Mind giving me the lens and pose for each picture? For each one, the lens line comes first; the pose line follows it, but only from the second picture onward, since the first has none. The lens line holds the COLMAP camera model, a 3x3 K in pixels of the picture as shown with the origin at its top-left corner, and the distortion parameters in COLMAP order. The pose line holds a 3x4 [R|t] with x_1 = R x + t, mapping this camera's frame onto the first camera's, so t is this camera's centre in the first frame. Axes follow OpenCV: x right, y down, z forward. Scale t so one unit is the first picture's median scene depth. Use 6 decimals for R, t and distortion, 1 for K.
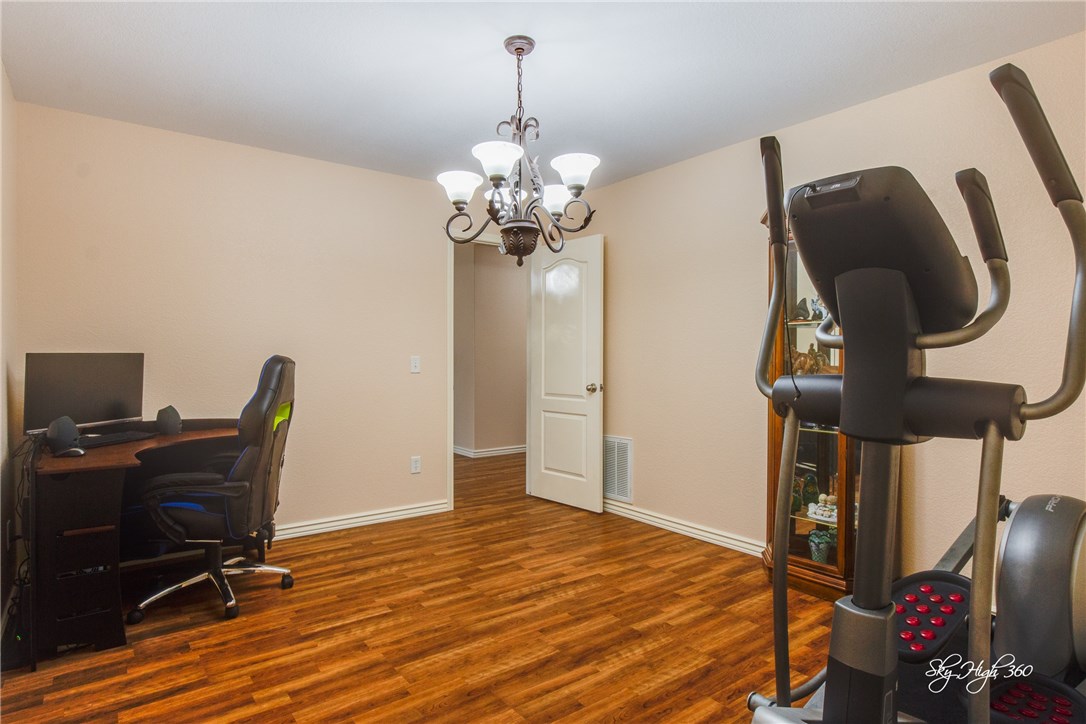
lens RADIAL K [[584.0, 0, 542.9], [0, 584.0, 361.2], [0, 0, 1]] dist [-0.007837, 0.001581]
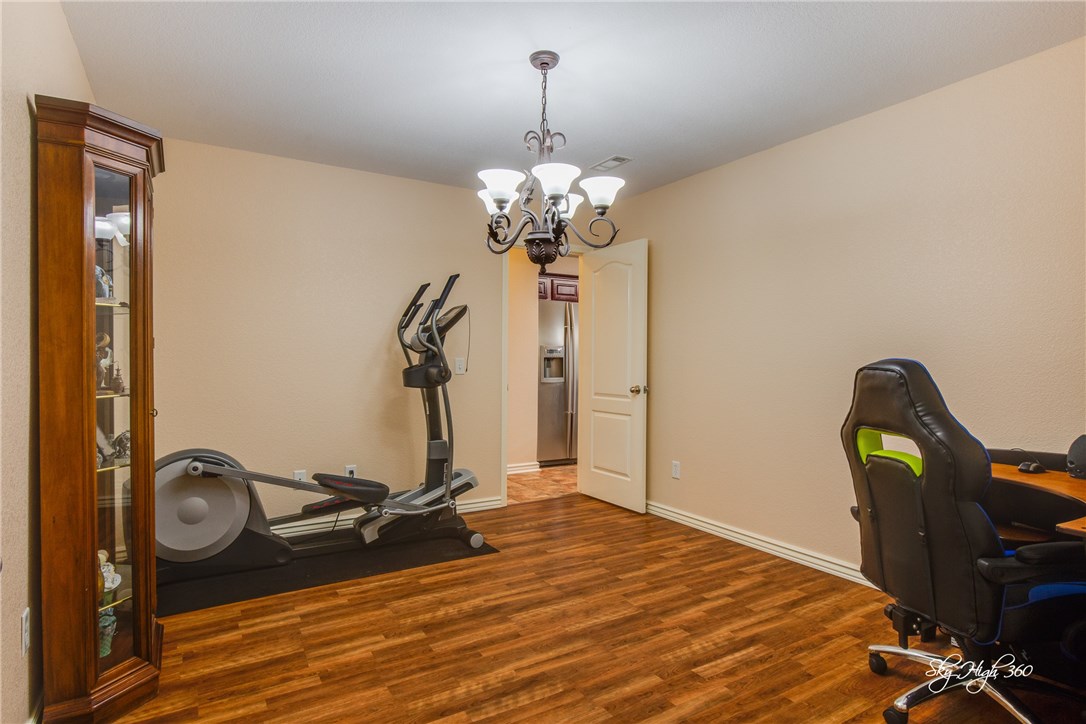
lens RADIAL K [[584.0, 0, 542.0], [0, 584.0, 359.7], [0, 0, 1]] dist [-0.007837, 0.001581]
pose [[-0.995283, -0.006178, 0.096817, -0.135234], [-0.005425, 0.999953, 0.008040, -0.015681], [-0.096862, 0.007477, -0.995270, 1.969861]]
